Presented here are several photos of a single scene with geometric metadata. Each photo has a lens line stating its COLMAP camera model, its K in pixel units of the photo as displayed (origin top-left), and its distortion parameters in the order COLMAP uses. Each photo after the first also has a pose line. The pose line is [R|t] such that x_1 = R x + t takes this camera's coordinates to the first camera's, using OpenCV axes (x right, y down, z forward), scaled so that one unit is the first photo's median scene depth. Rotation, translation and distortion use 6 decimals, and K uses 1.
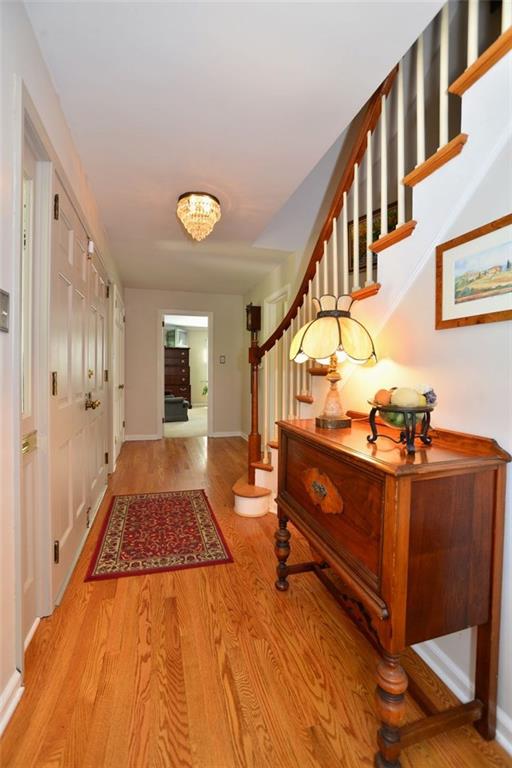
lens RADIAL K [[330.5, 0, 256.0], [0, 330.5, 384.0], [0, 0, 1]] dist [-0.036523, 0.000455]
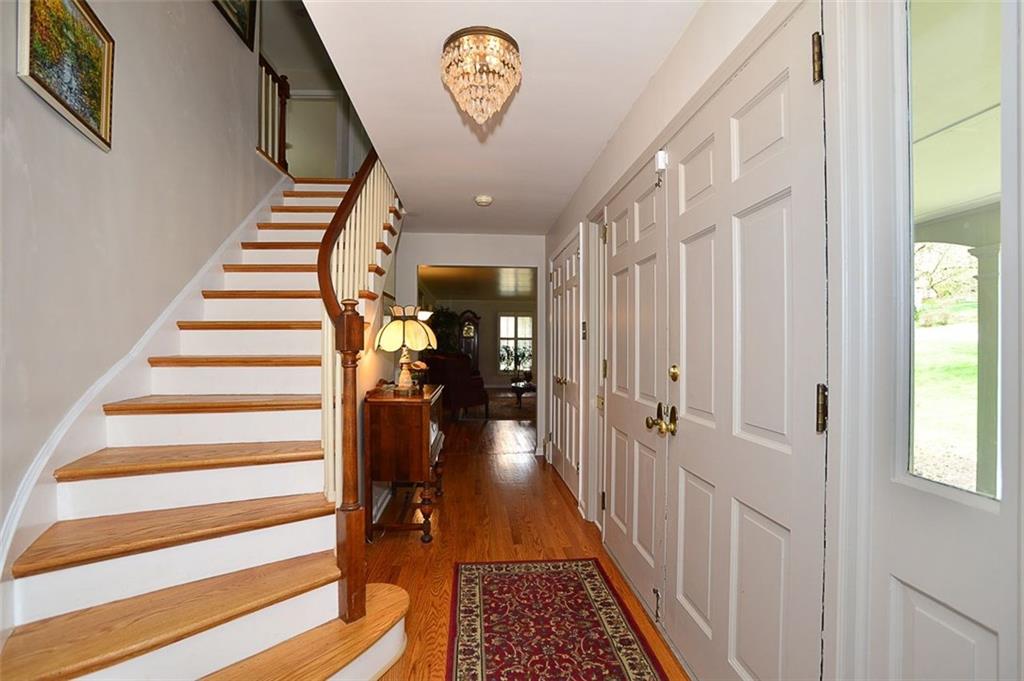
lens RADIAL K [[468.3, 0, 512.0], [0, 468.3, 340.5], [0, 0, 1]] dist [-0.031905, 0.000540]
pose [[-0.977450, -0.012664, 0.210789, -0.487166], [-0.008303, 0.999733, 0.021558, -0.126668], [-0.211005, 0.019322, -0.977294, 2.186021]]
